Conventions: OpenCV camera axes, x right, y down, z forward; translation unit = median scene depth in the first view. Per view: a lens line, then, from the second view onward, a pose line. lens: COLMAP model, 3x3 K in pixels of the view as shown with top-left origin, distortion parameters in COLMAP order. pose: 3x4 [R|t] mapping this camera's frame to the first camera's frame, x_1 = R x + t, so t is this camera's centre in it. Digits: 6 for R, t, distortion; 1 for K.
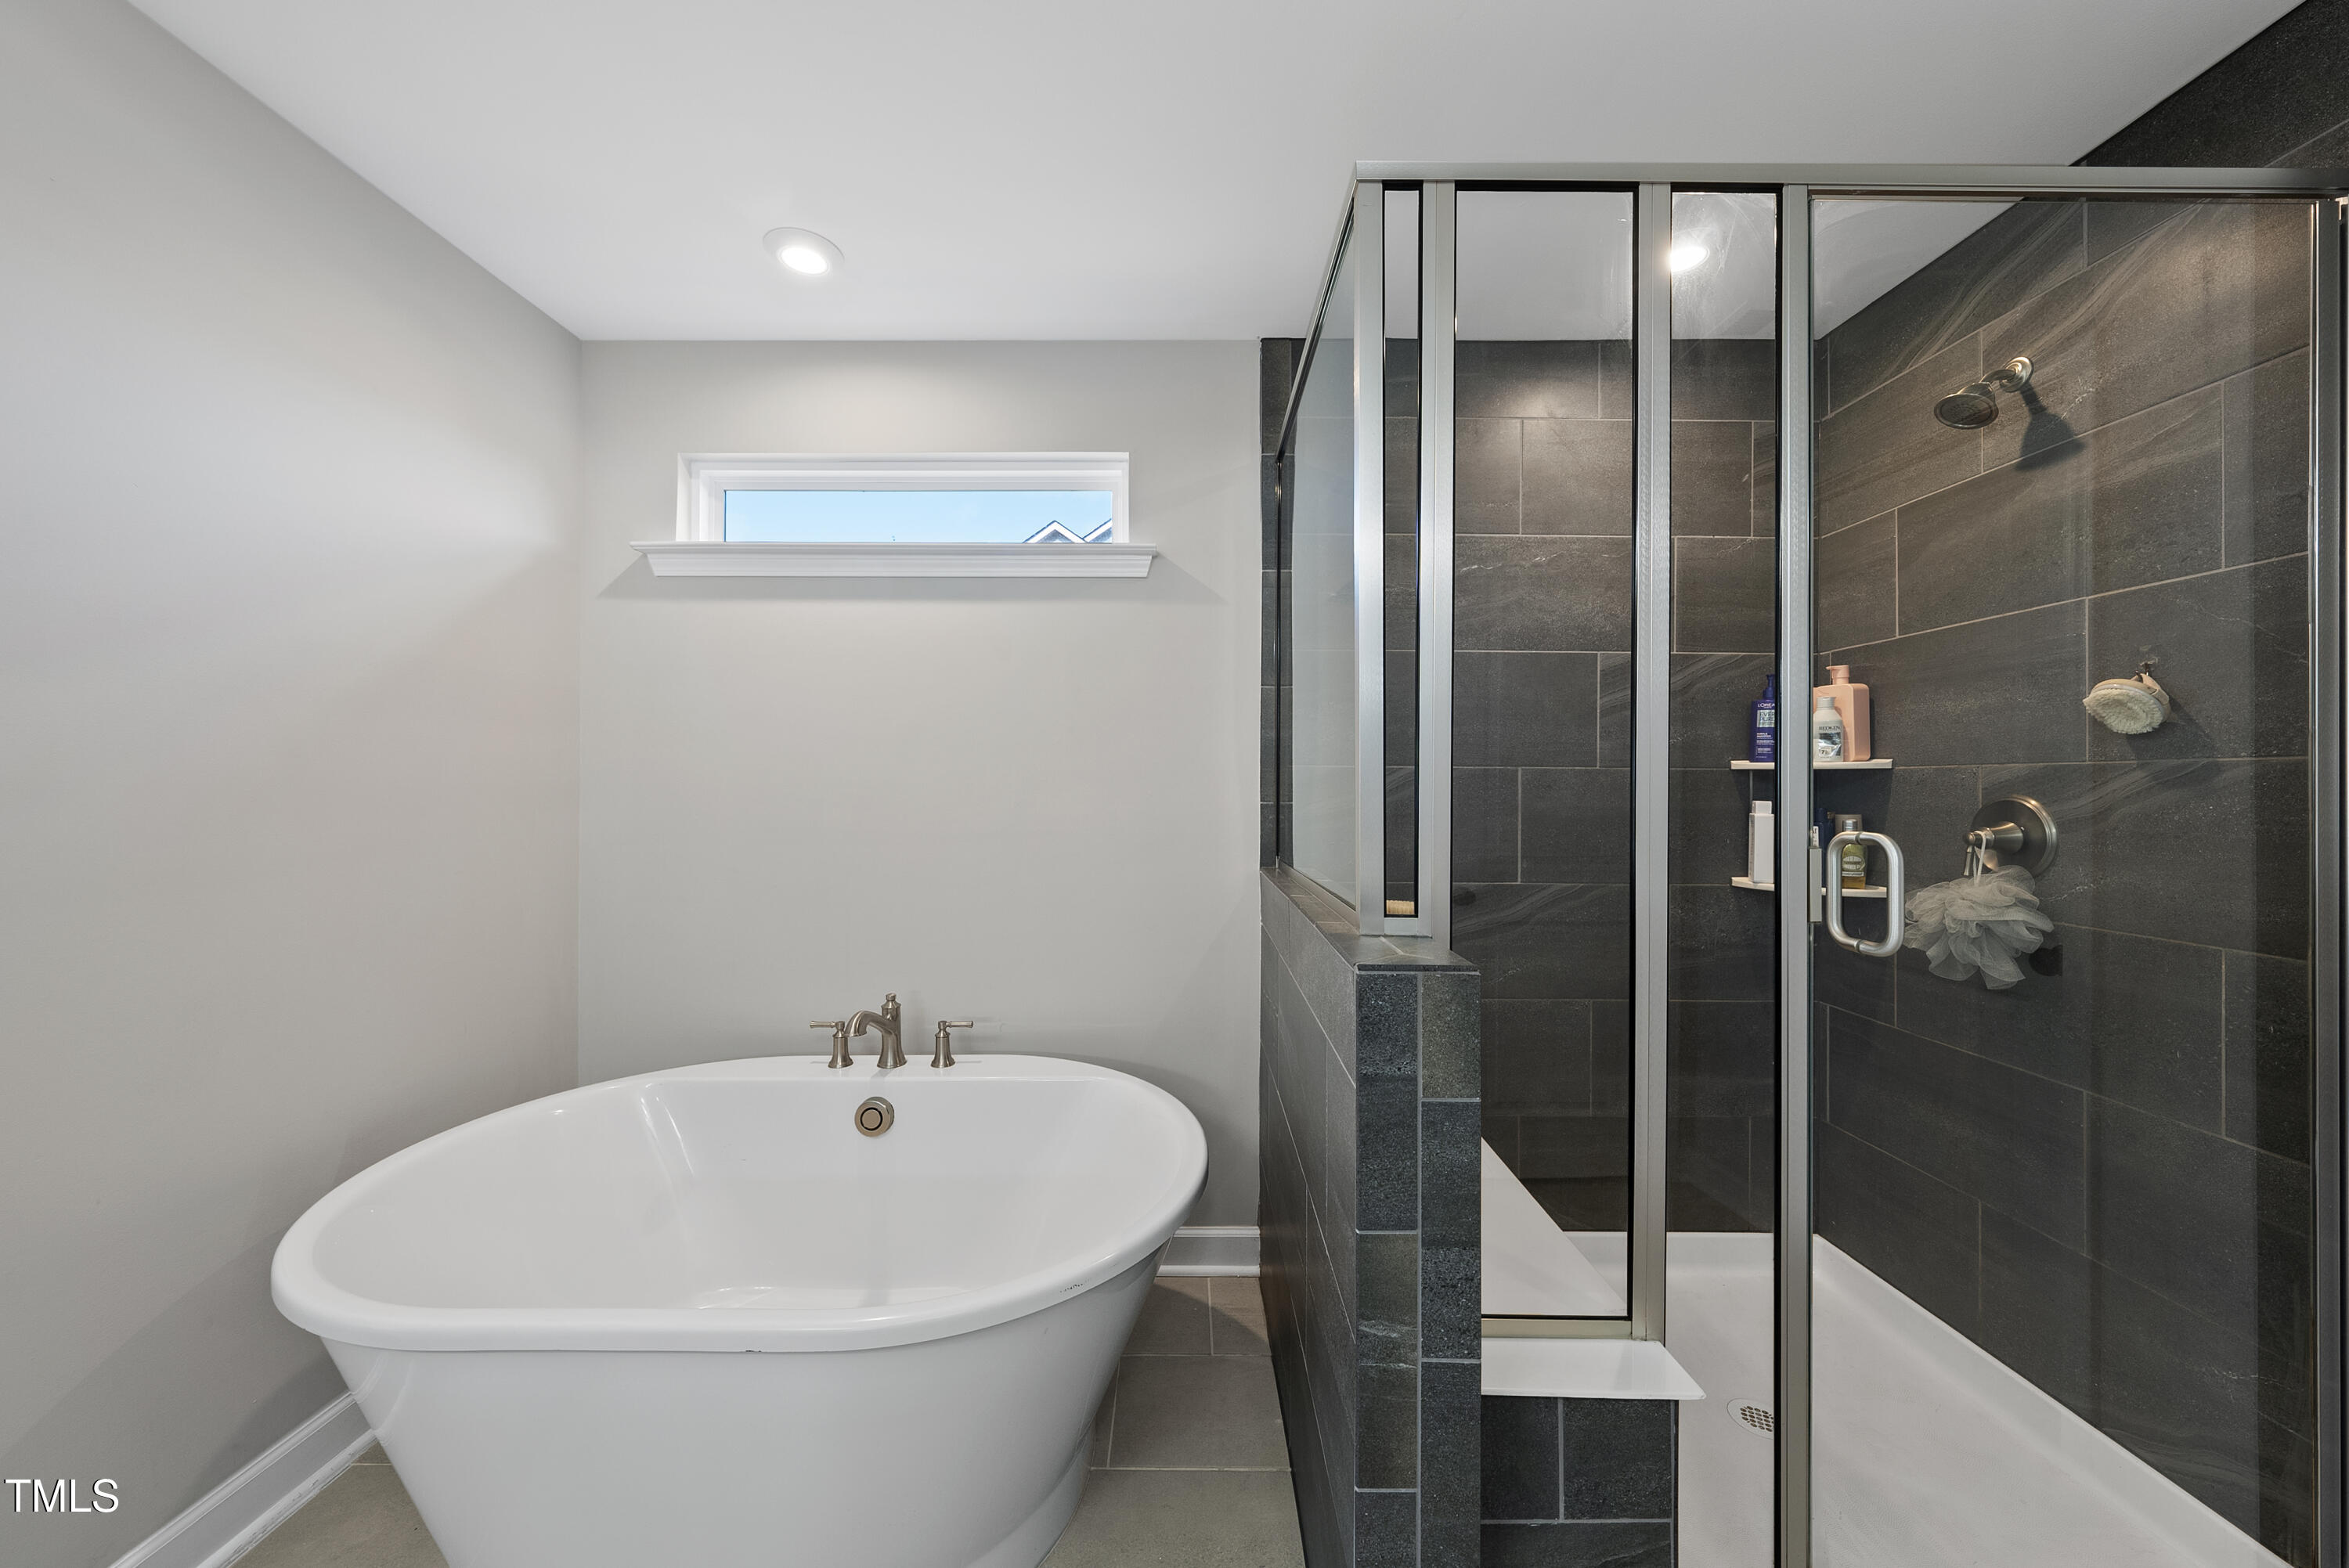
lens RADIAL K [[849.6, 0, 1174.5], [0, 849.6, 784.0], [0, 0, 1]] dist [0.001340, 0.000198]
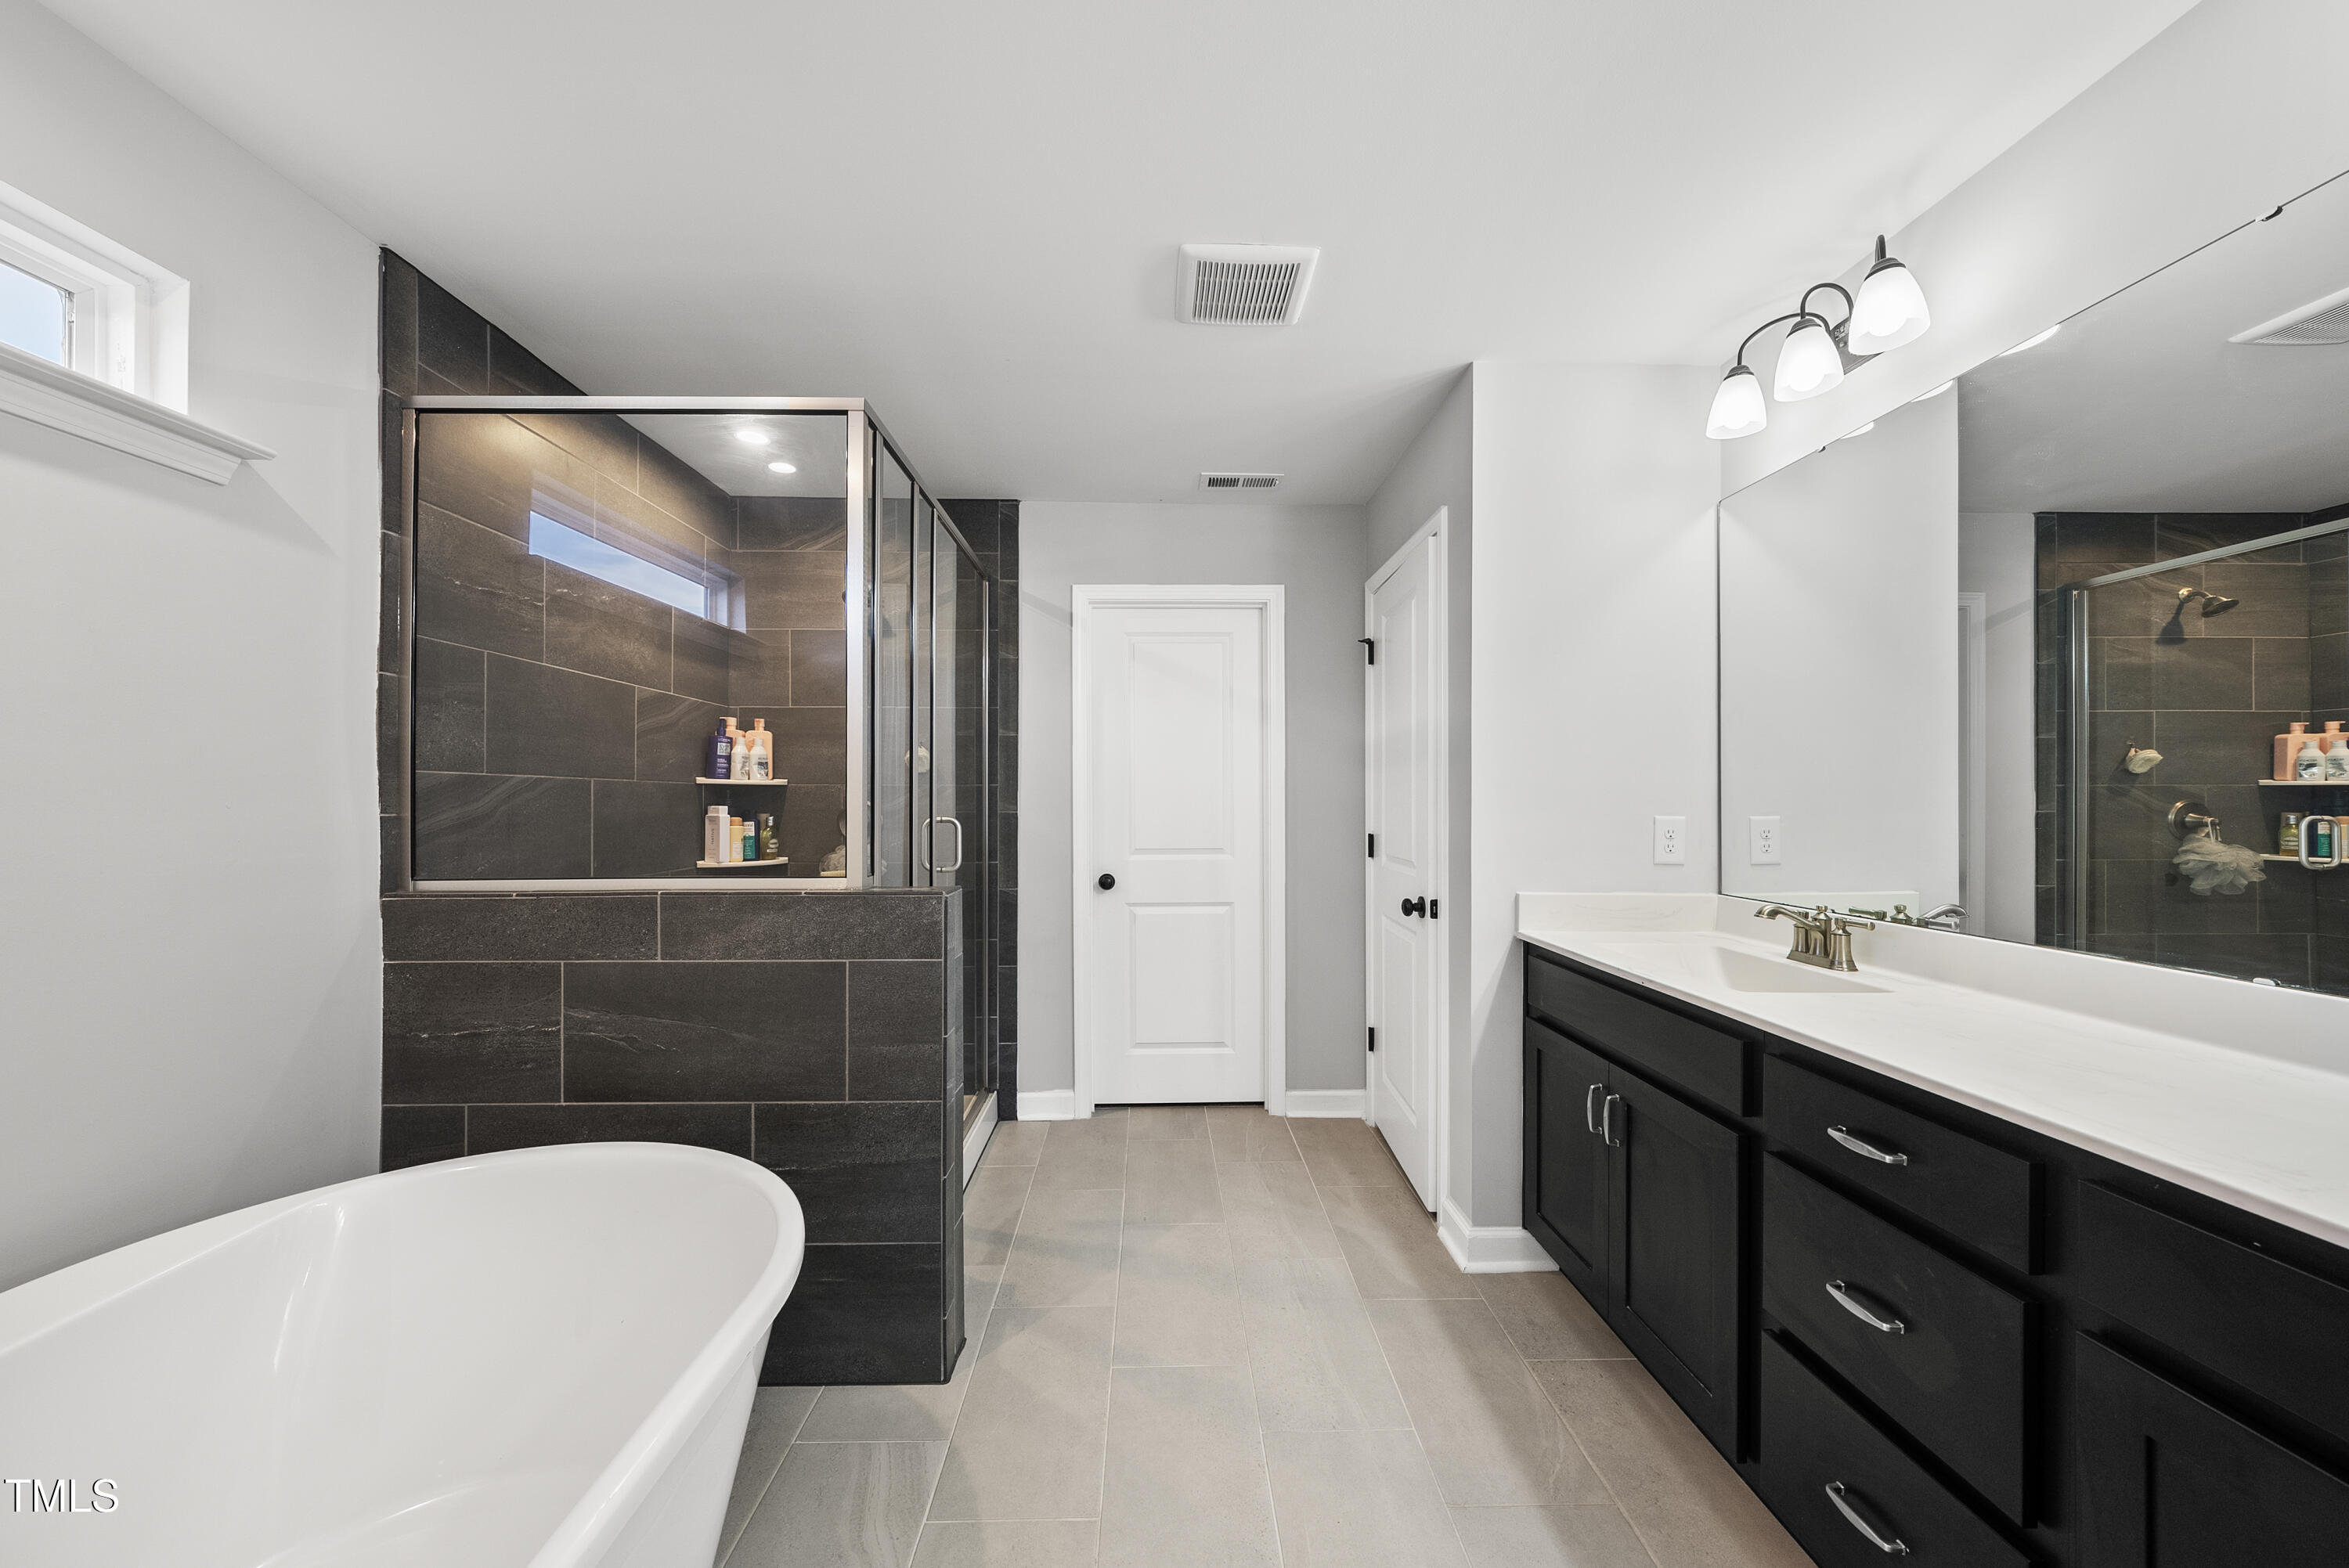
lens RADIAL K [[849.6, 0, 1174.5], [0, 849.6, 784.0], [0, 0, 1]] dist [0.001340, 0.000198]
pose [[-0.036246, 0.014698, 0.999235, -0.751480], [-0.011963, 0.999814, -0.015141, -0.004328], [-0.999271, -0.012502, -0.036063, 0.271040]]
